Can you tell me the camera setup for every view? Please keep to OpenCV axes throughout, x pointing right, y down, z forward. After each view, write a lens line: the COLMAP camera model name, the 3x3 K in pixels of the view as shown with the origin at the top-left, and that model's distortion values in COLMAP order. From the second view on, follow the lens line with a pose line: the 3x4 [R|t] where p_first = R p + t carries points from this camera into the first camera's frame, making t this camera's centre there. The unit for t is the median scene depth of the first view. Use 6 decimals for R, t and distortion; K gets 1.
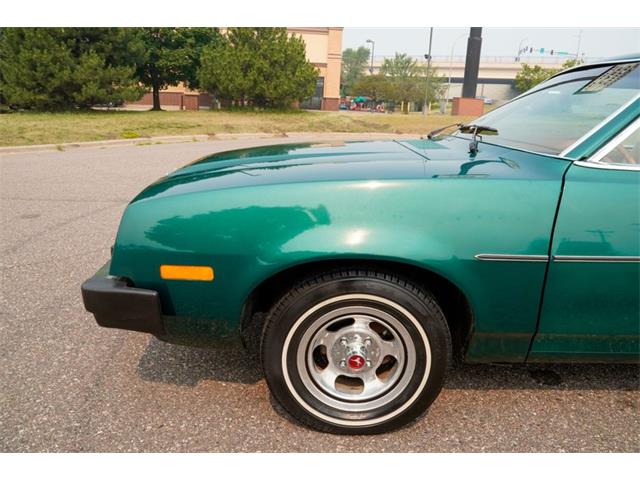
lens RADIAL K [[487.0, 0, 322.8], [0, 487.0, 235.5], [0, 0, 1]] dist [-0.133981, 0.110606]
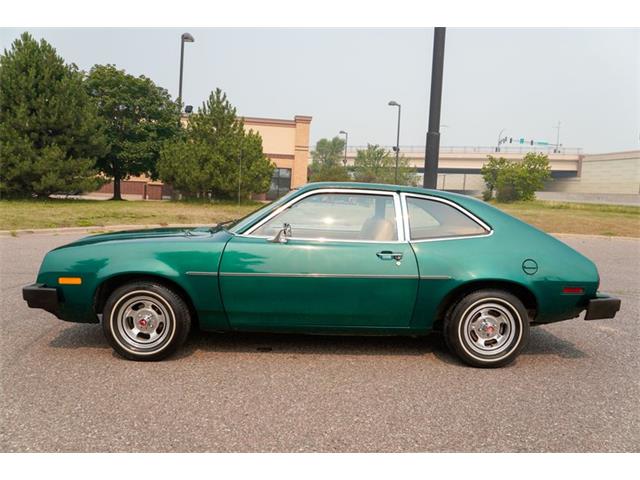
lens RADIAL K [[529.1, 0, 322.8], [0, 529.1, 237.9], [0, 0, 1]] dist [-0.109156, 0.149514]
pose [[0.999307, 0.005121, 0.036871, 0.061134], [0.001674, 0.983308, -0.181941, 0.023847], [-0.037187, 0.181877, 0.982618, -0.112584]]
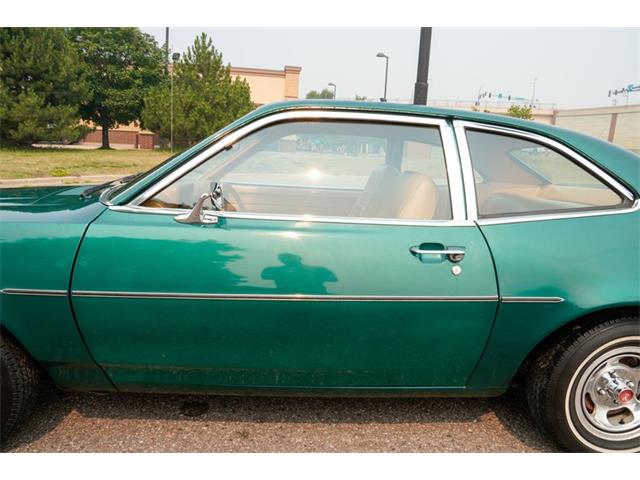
lens RADIAL K [[487.0, 0, 322.8], [0, 487.0, 235.5], [0, 0, 1]] dist [-0.133981, 0.110606]
pose [[0.998241, 0.003723, 0.059177, 0.067771], [0.001041, 0.996773, -0.080266, 0.000110], [-0.059285, 0.080186, 0.995015, -0.009876]]
